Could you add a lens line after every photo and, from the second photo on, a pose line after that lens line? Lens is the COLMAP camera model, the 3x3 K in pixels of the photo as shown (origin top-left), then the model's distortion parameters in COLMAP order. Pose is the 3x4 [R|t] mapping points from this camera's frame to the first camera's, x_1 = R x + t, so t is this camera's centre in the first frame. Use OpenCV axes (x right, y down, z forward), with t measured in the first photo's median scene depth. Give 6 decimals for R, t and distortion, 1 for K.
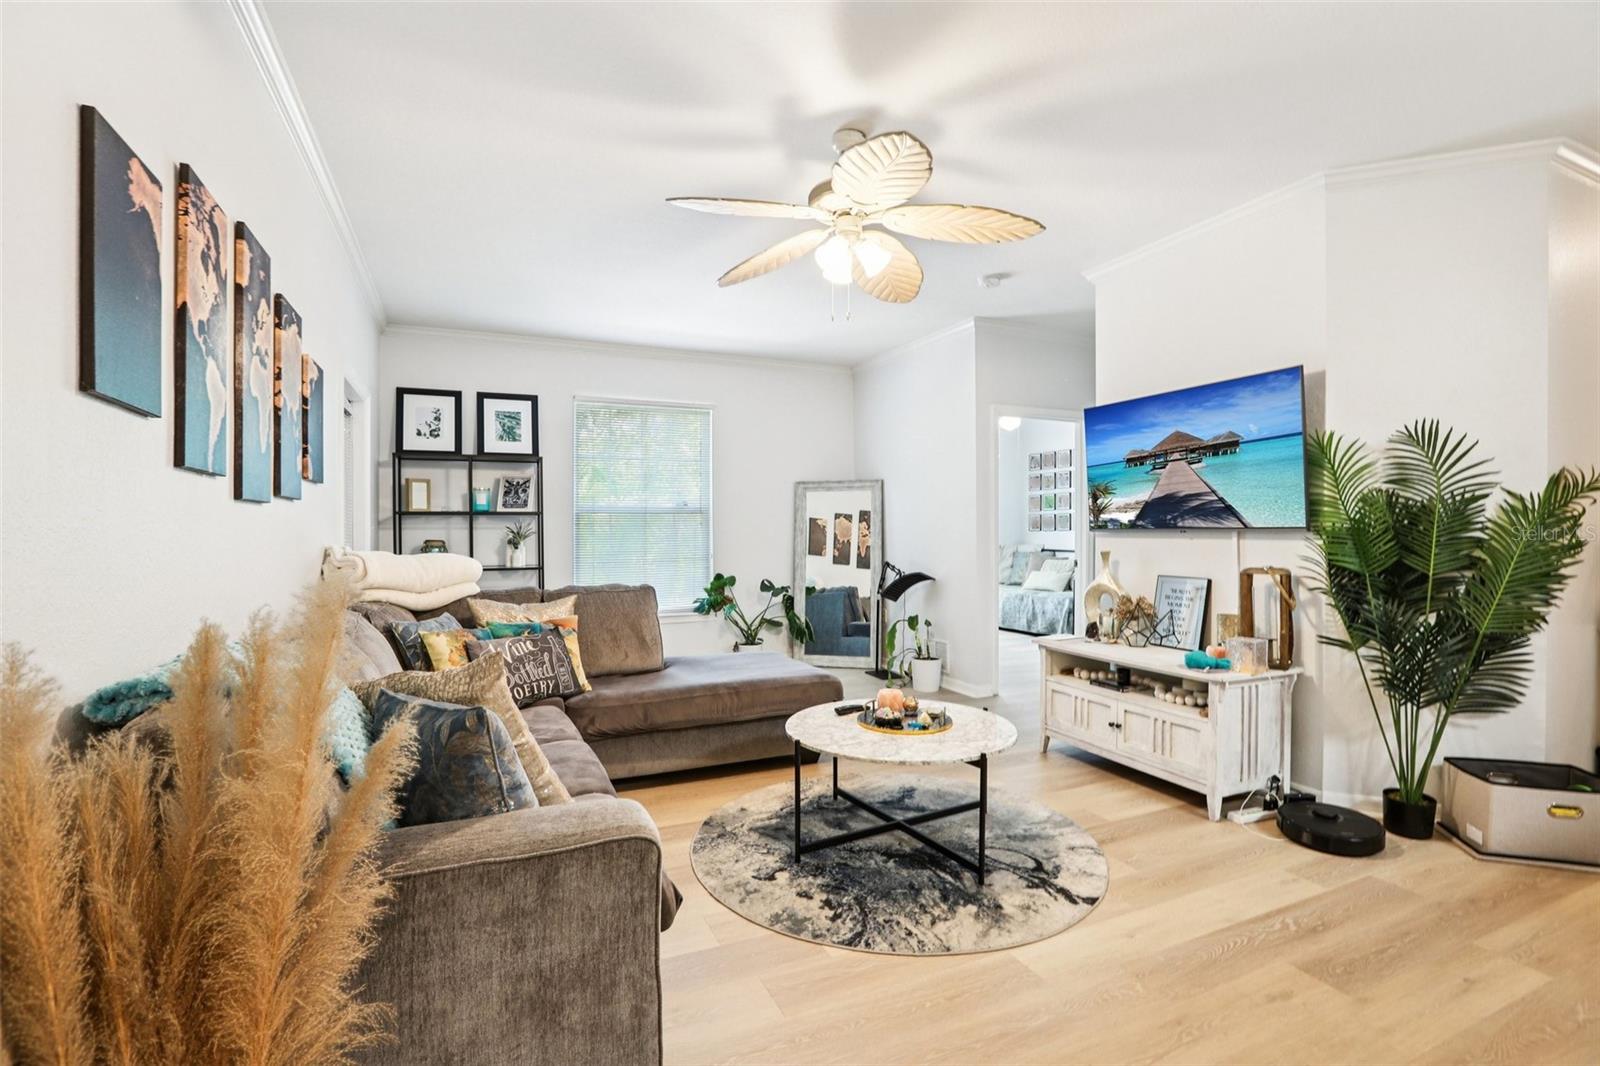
lens RADIAL K [[730.6, 0, 794.1], [0, 730.6, 532.9], [0, 0, 1]] dist [-0.049665, 0.016539]
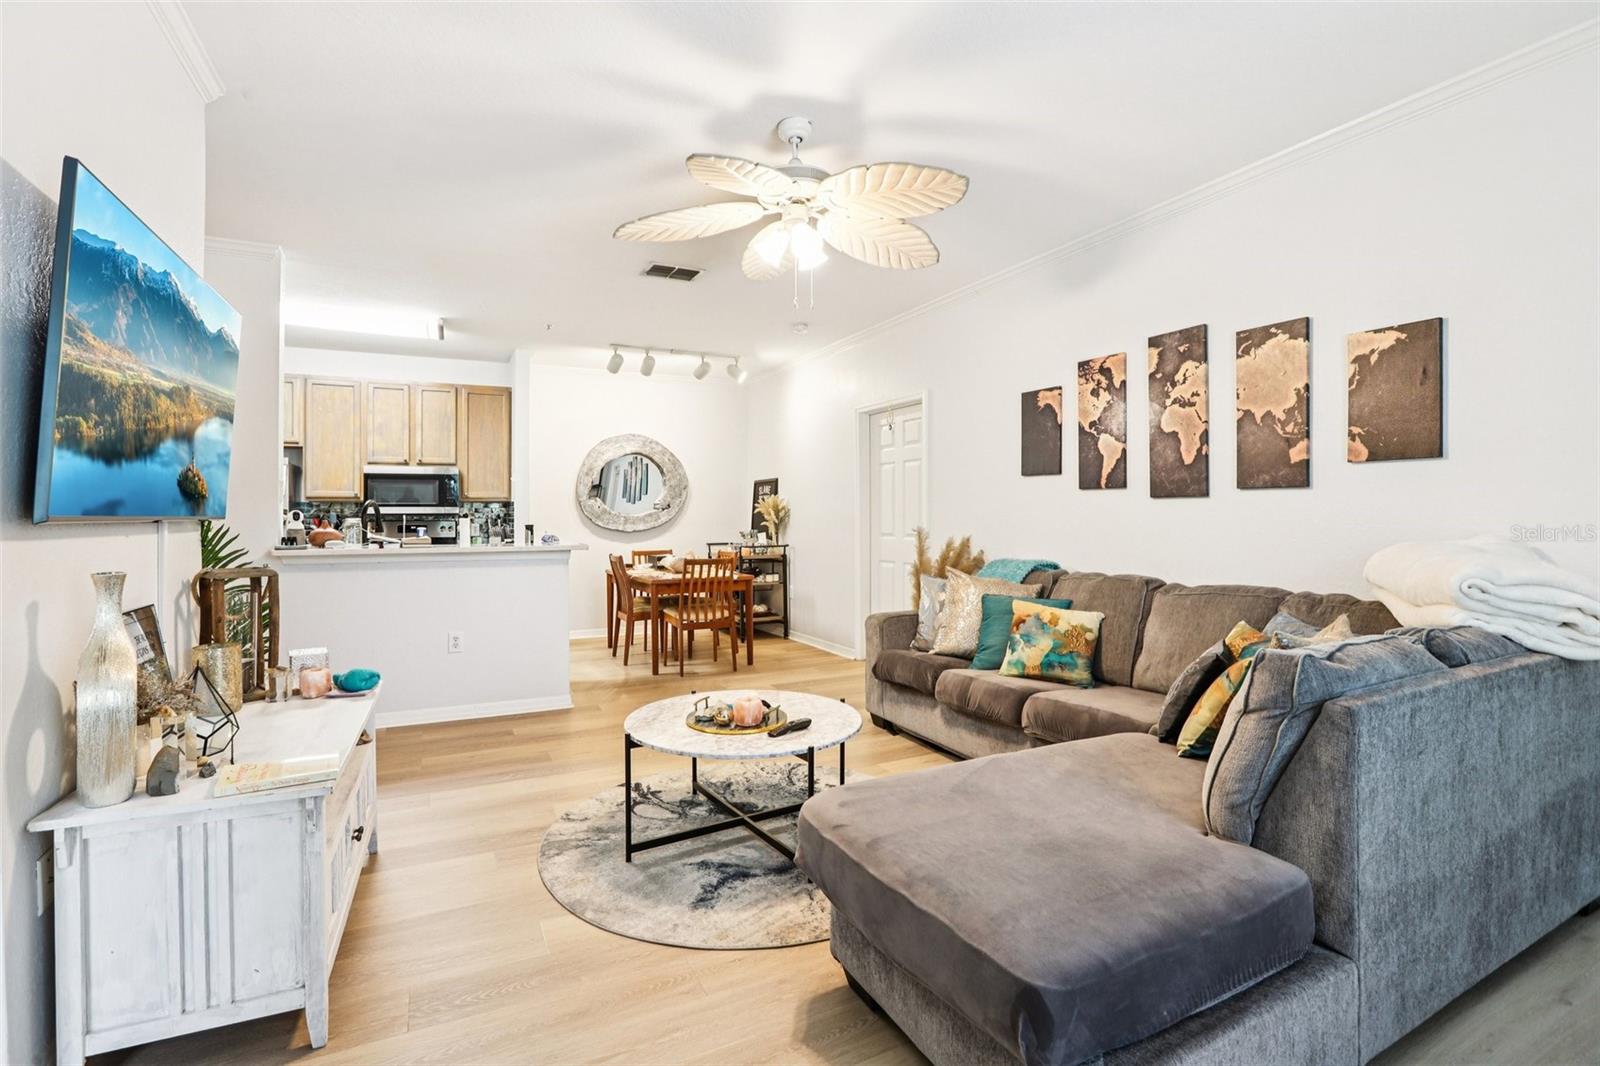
lens RADIAL K [[730.6, 0, 791.1], [0, 730.6, 510.5], [0, 0, 1]] dist [-0.049665, 0.016539]
pose [[-0.999075, 0.002323, -0.042936, 0.114387], [0.002559, 0.999982, -0.005433, -0.006499], [0.042922, -0.005538, -0.999063, 1.833205]]
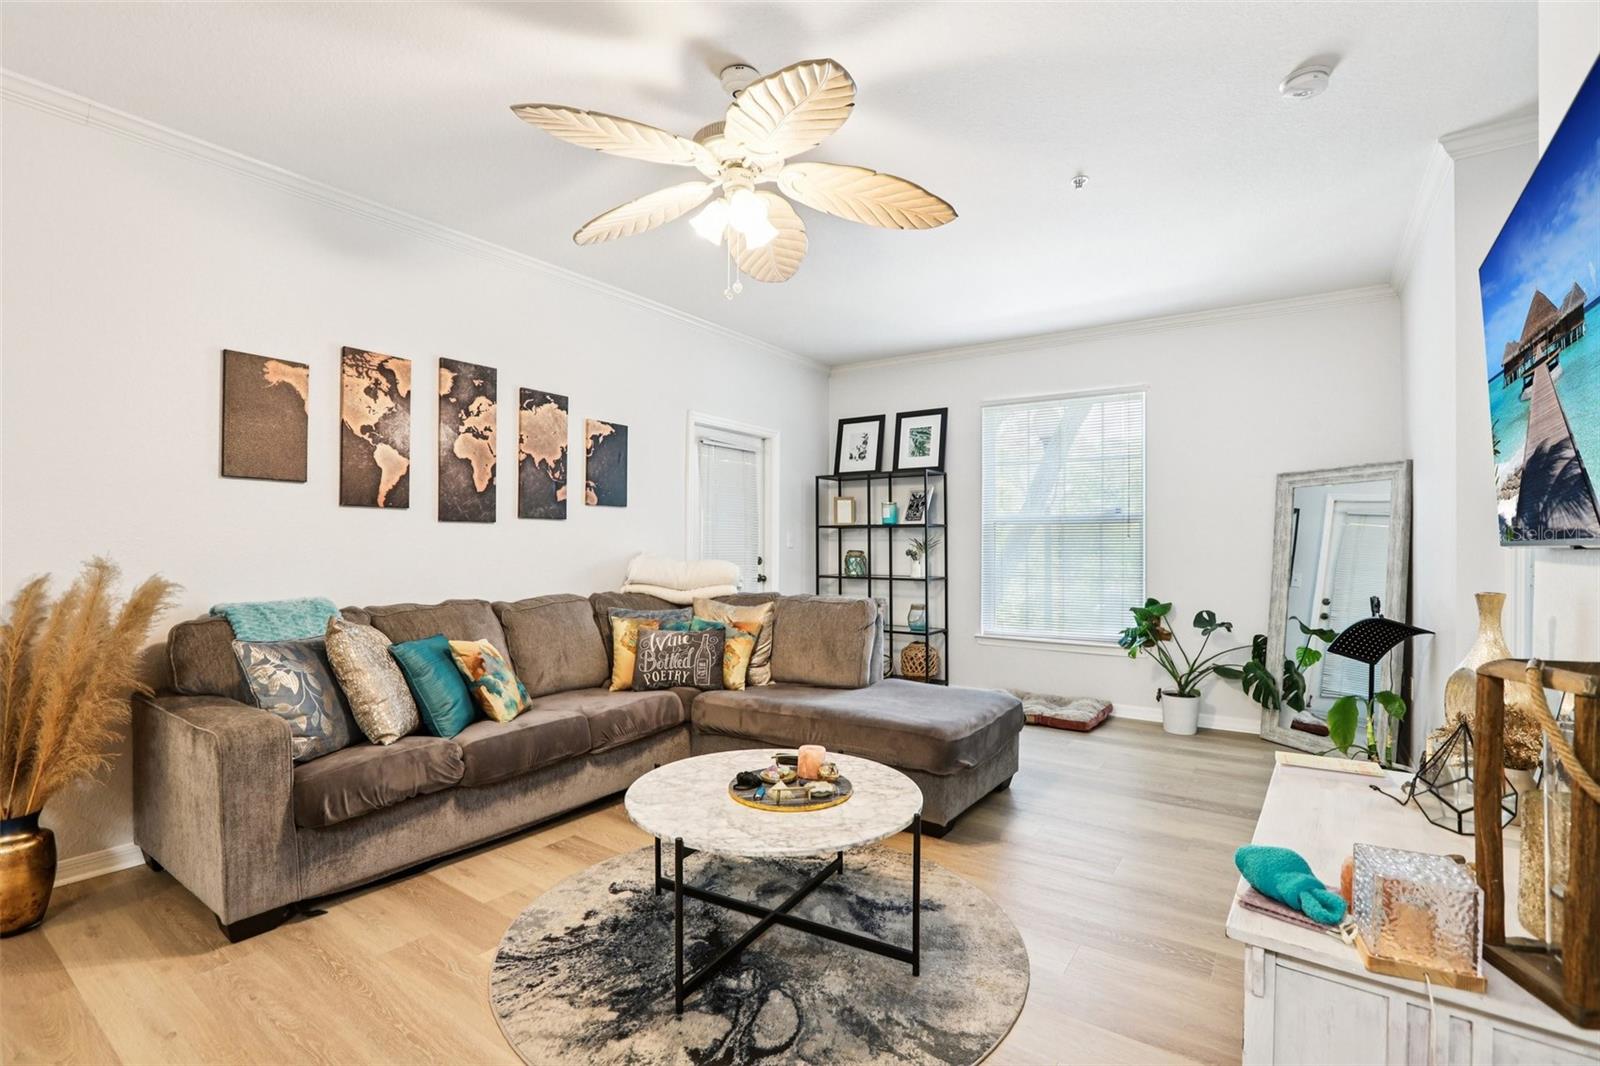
lens RADIAL K [[730.6, 0, 789.0], [0, 730.6, 544.7], [0, 0, 1]] dist [-0.049665, 0.016539]
pose [[0.504699, 0.006194, -0.863273, 0.764417], [-0.008337, 0.999963, 0.002301, -0.001027], [0.863255, 0.006036, 0.504731, 0.574875]]
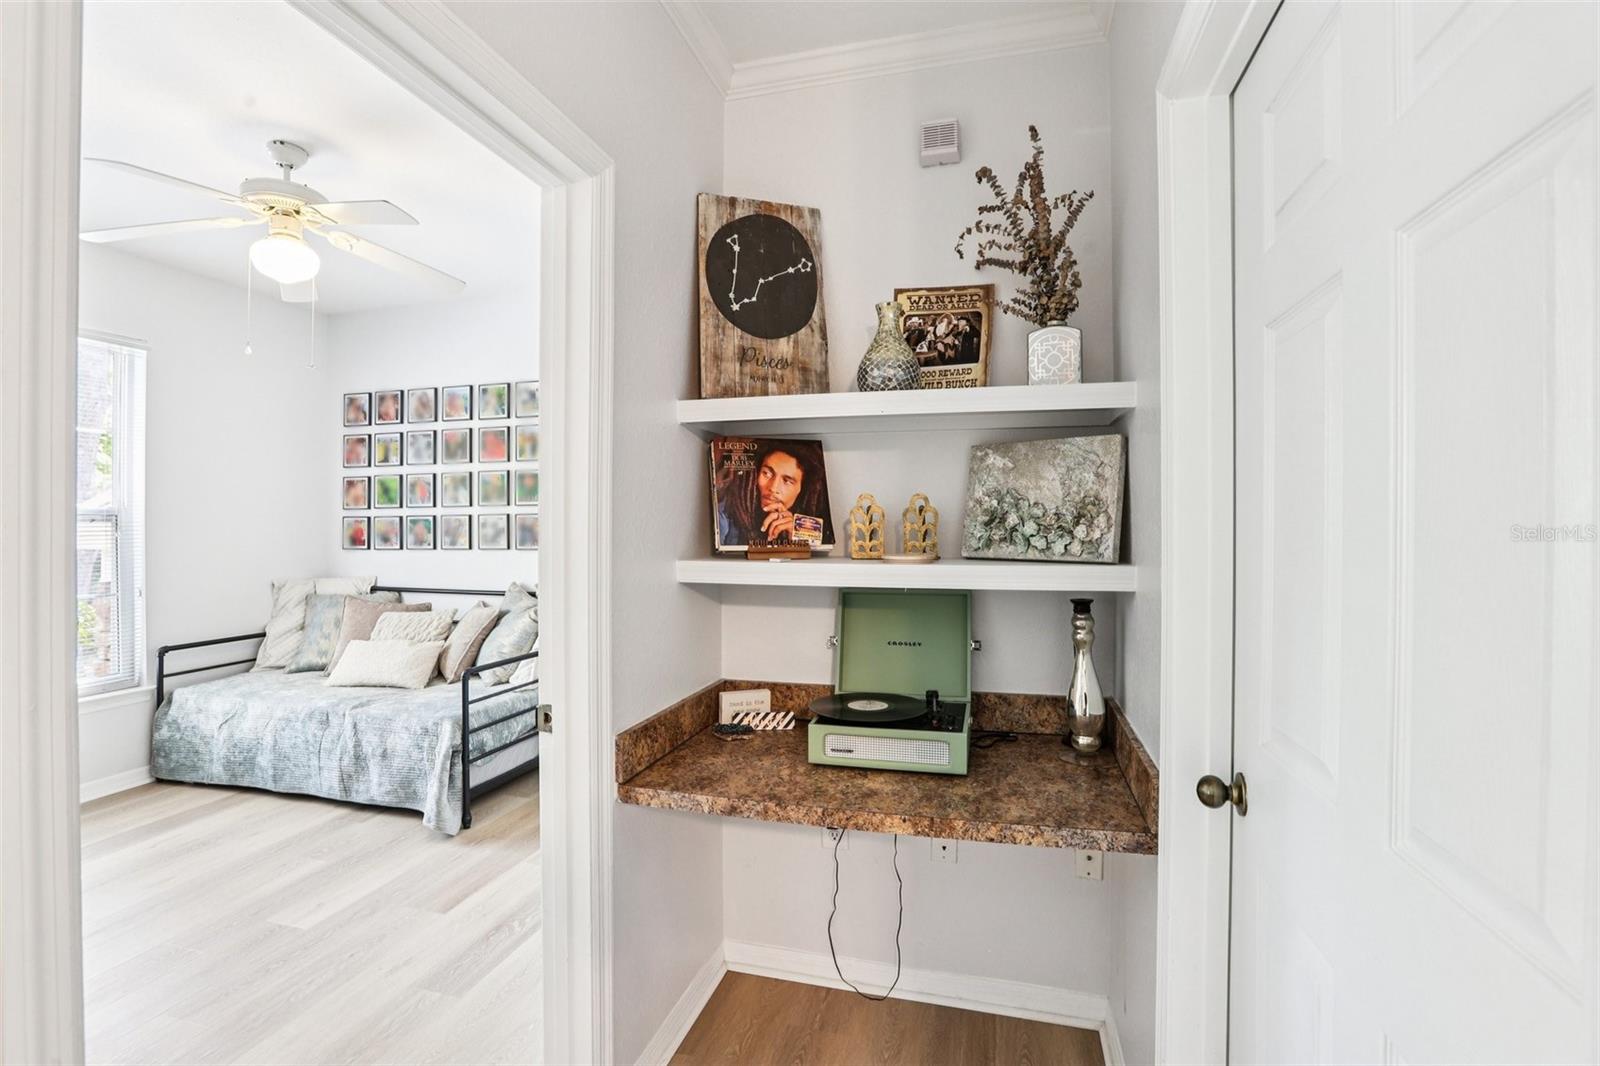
lens RADIAL K [[730.6, 0, 799.5], [0, 730.6, 524.5], [0, 0, 1]] dist [-0.049665, 0.016539]
pose [[0.638111, 0.002059, 0.769941, 0.460990], [0.006248, 0.999950, -0.007853, -0.043878], [-0.769919, 0.009822, 0.638066, 1.425035]]
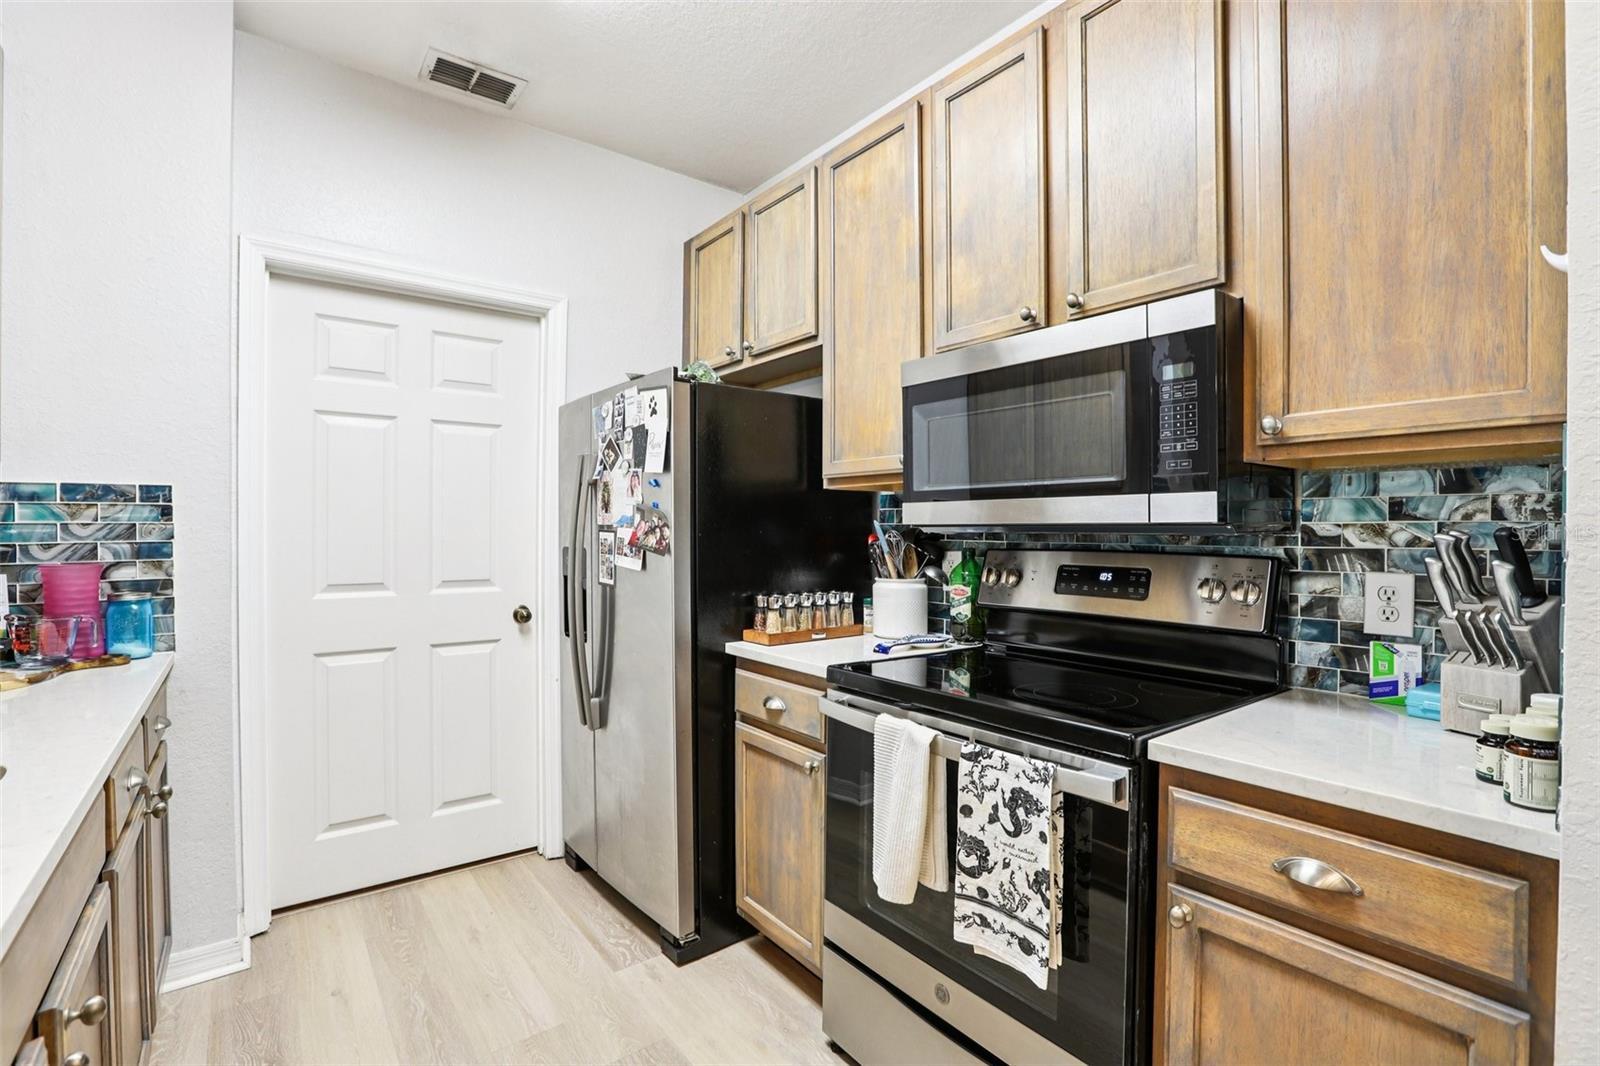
lens RADIAL K [[730.6, 0, 793.8], [0, 730.6, 532.5], [0, 0, 1]] dist [-0.049665, 0.016539]
pose [[-0.235664, -0.010013, 0.971783, 0.656544], [0.001597, 0.999942, 0.010690, -0.012071], [-0.971833, 0.004071, -0.235635, -0.007179]]
